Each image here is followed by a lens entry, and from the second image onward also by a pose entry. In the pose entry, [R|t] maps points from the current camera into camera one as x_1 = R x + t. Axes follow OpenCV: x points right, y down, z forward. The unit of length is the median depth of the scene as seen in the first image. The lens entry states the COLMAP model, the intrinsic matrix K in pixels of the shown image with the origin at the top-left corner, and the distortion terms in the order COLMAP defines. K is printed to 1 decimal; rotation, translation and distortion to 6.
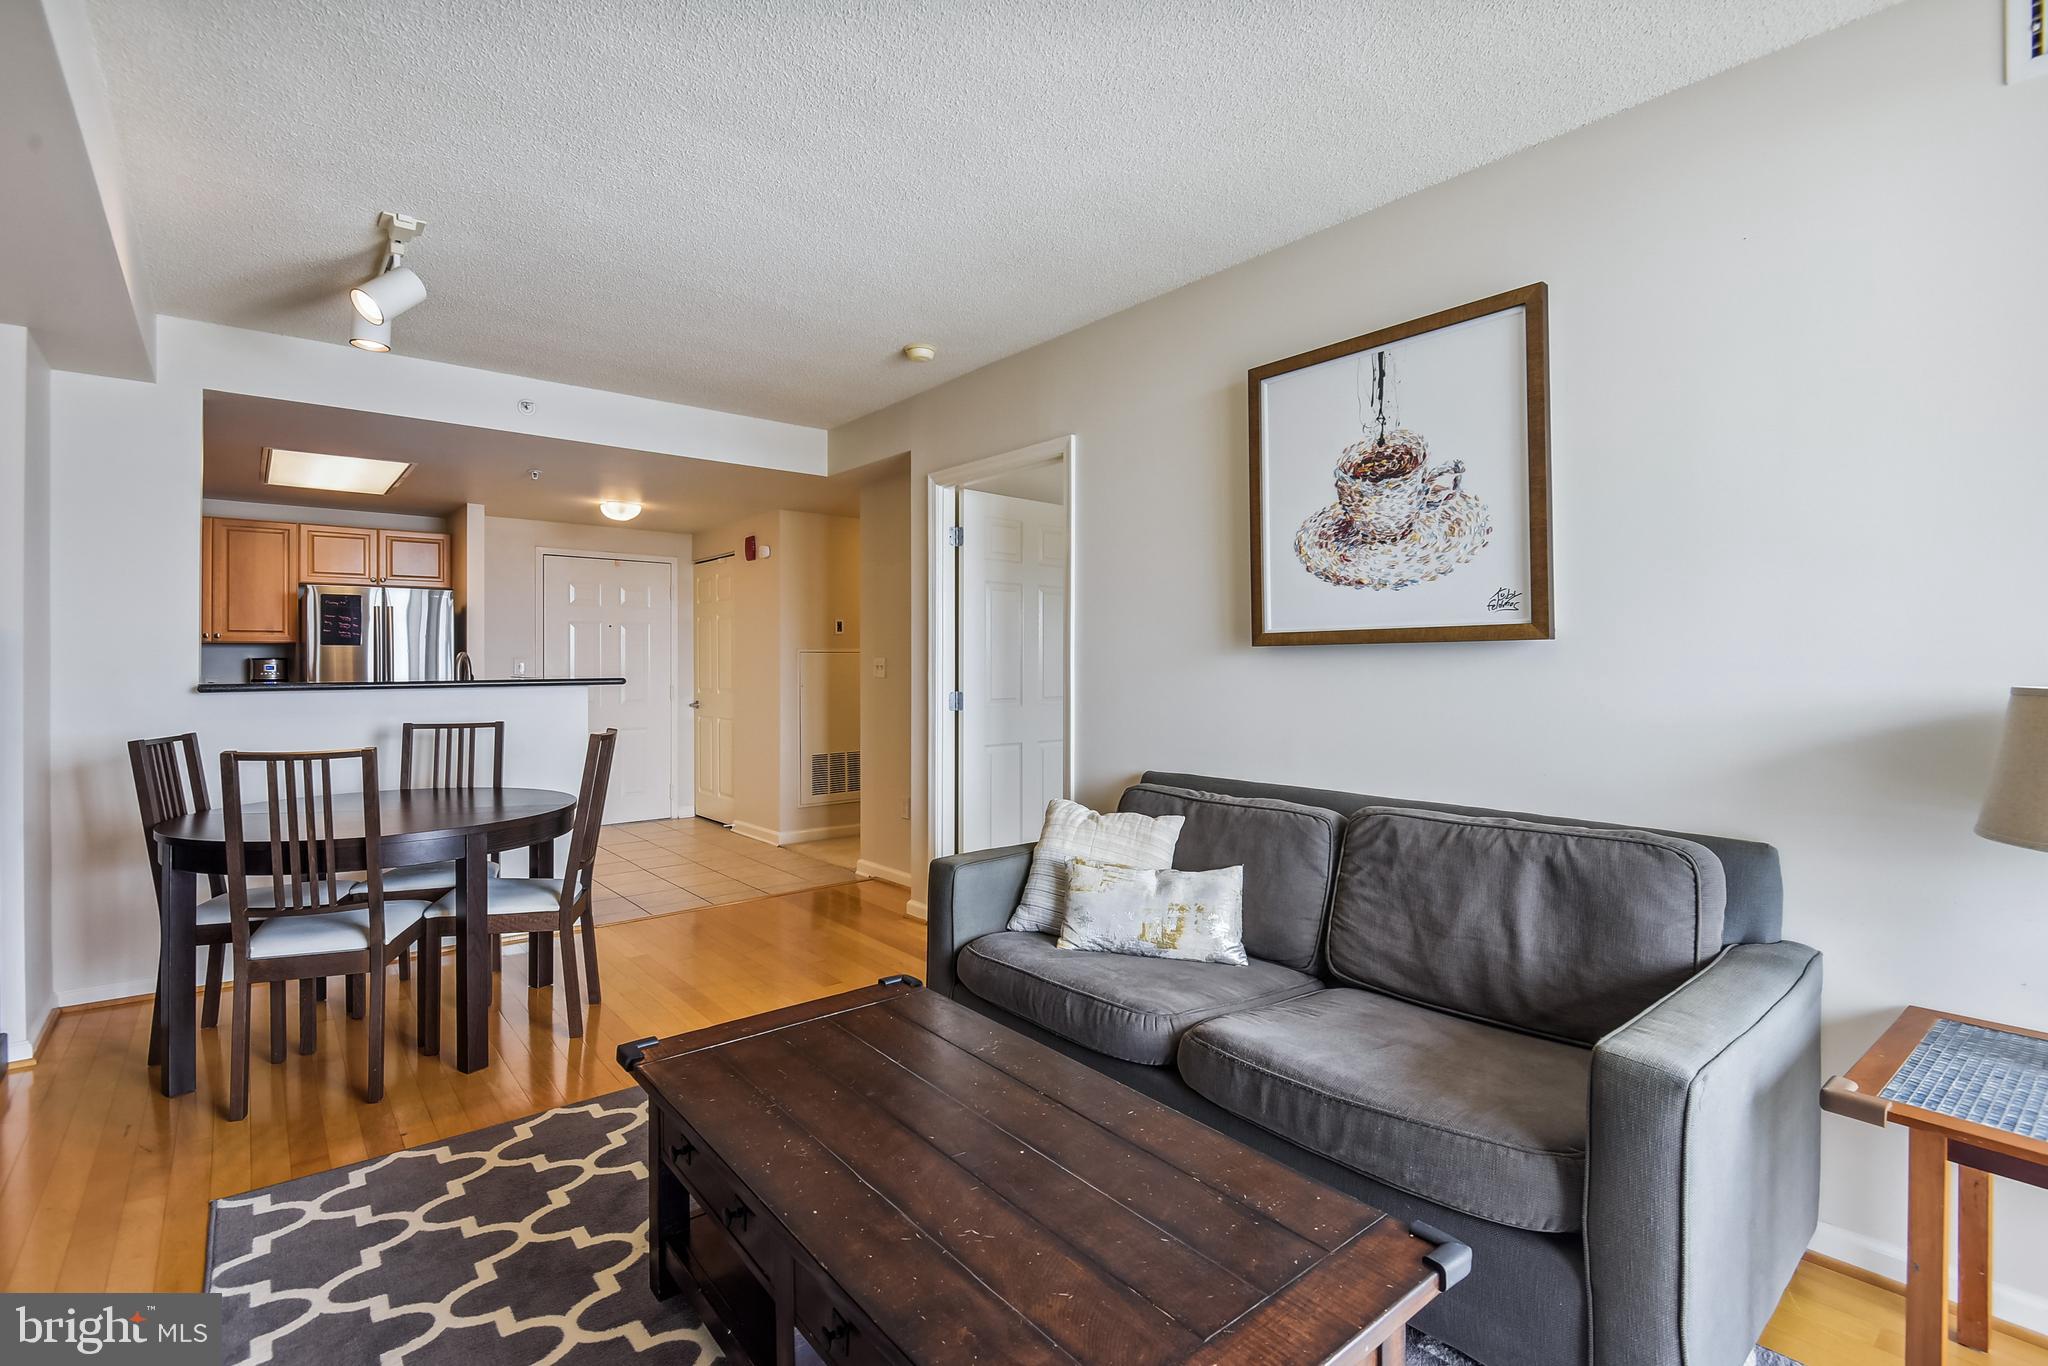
lens RADIAL K [[934.6, 0, 1025.0], [0, 934.6, 664.9], [0, 0, 1]] dist [0.000017, -0.000214]
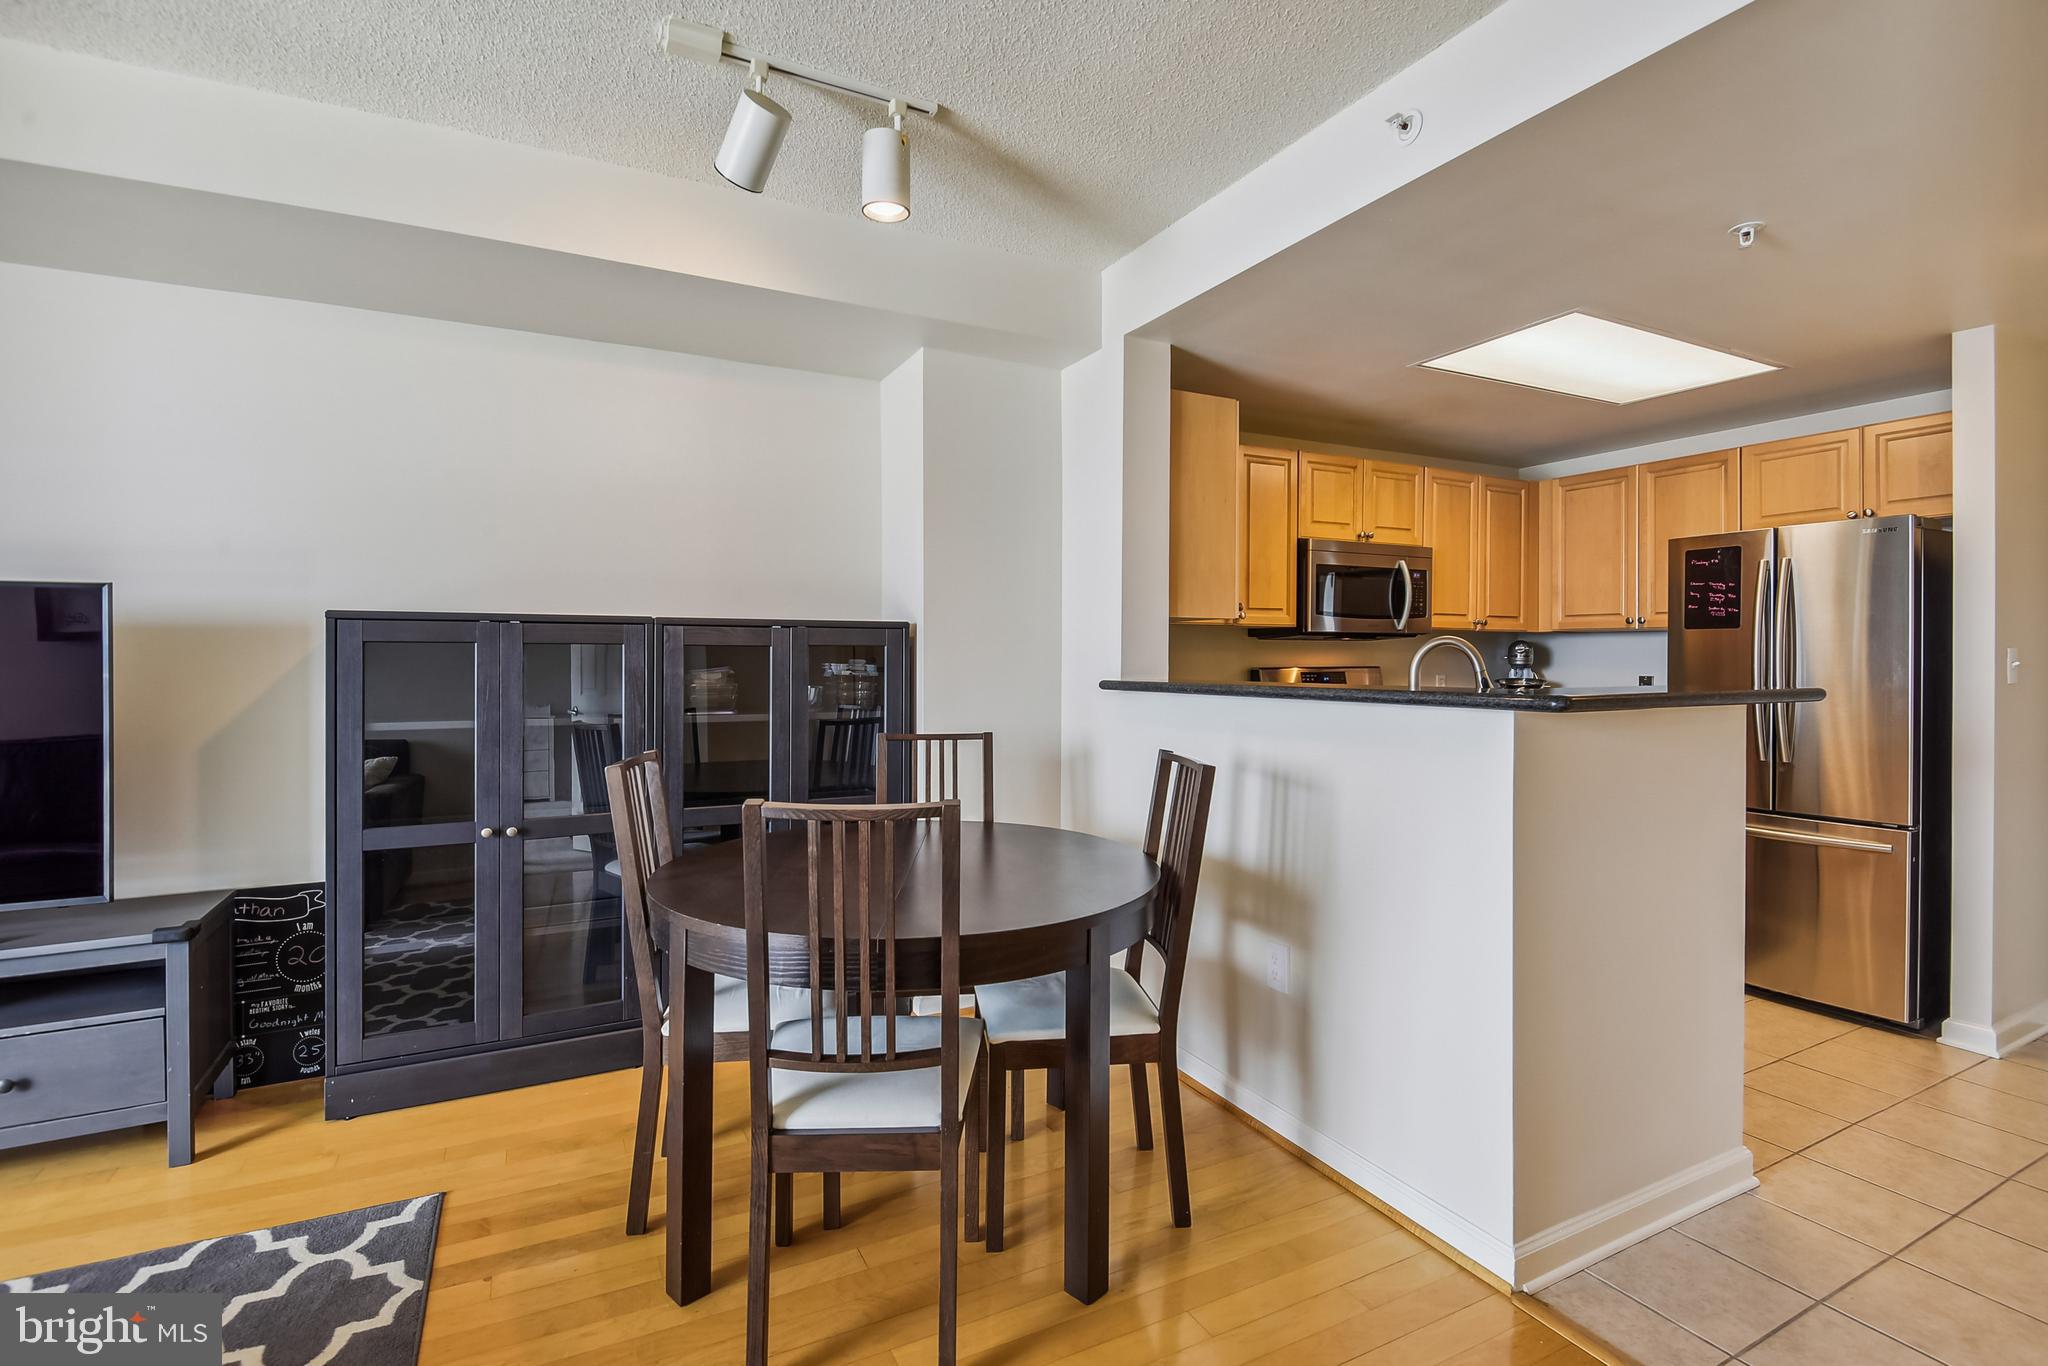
lens RADIAL K [[954.7, 0, 1021.4], [0, 954.7, 647.5], [0, 0, 1]] dist [0.003782, -0.009699]
pose [[-0.215358, -0.008735, -0.976496, -0.004508], [-0.004652, 0.999958, -0.007919, -0.001050], [0.976524, 0.002837, -0.215390, 1.332872]]
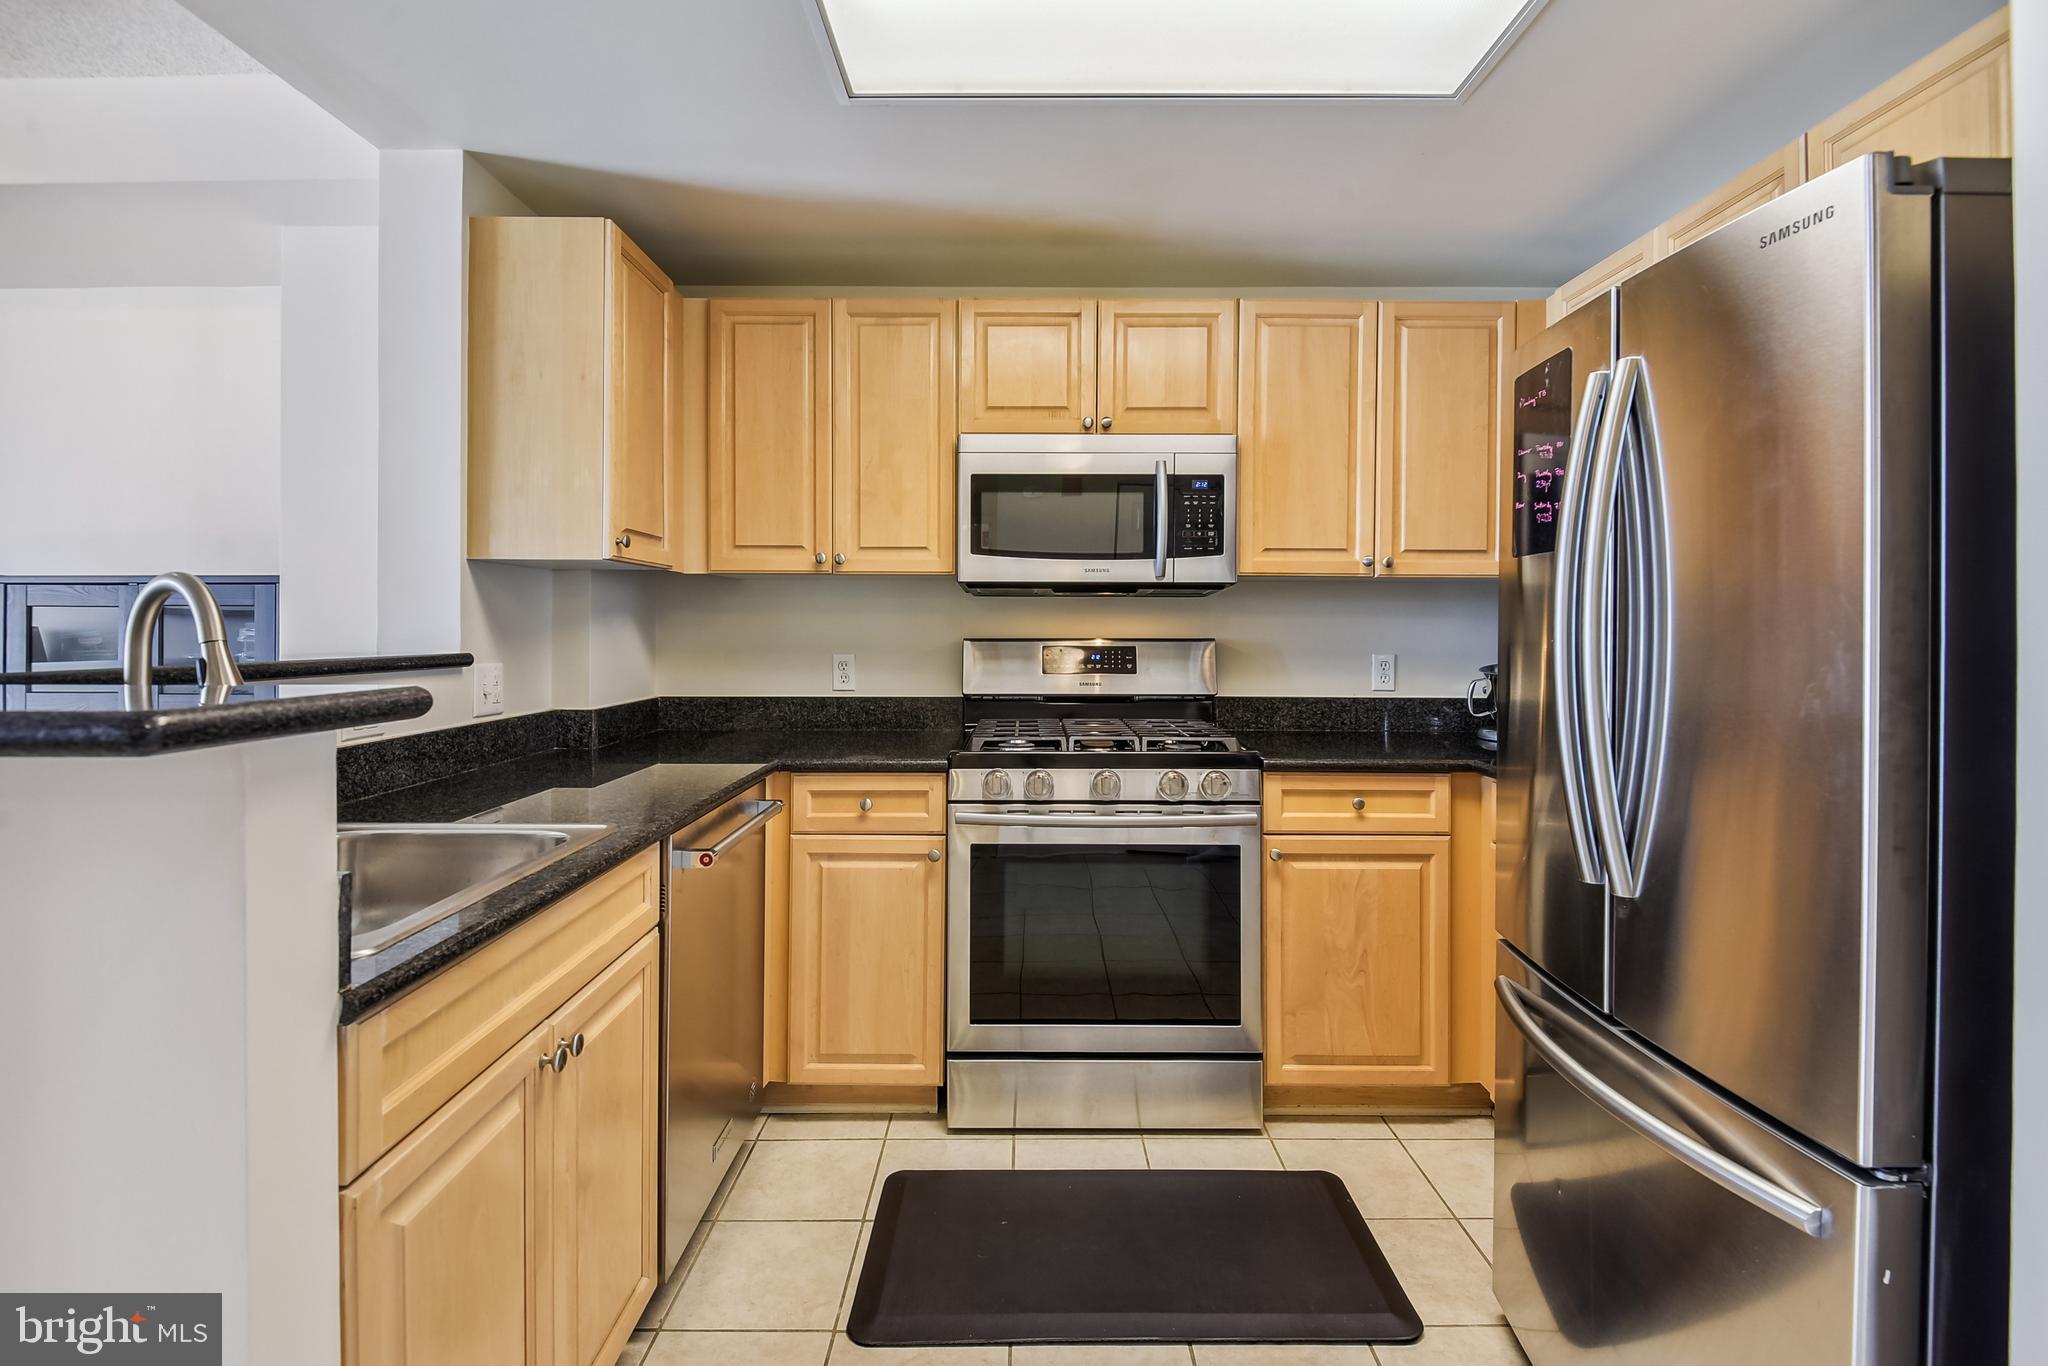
lens RADIAL K [[956.2, 0, 1023.4], [0, 956.2, 621.5], [0, 0, 1]] dist [0.011767, -0.012422]
pose [[-0.639213, -0.002965, -0.769024, -0.835424], [-0.005411, 0.999985, 0.000642, -0.001417], [0.769011, 0.004572, -0.639219, 2.073551]]
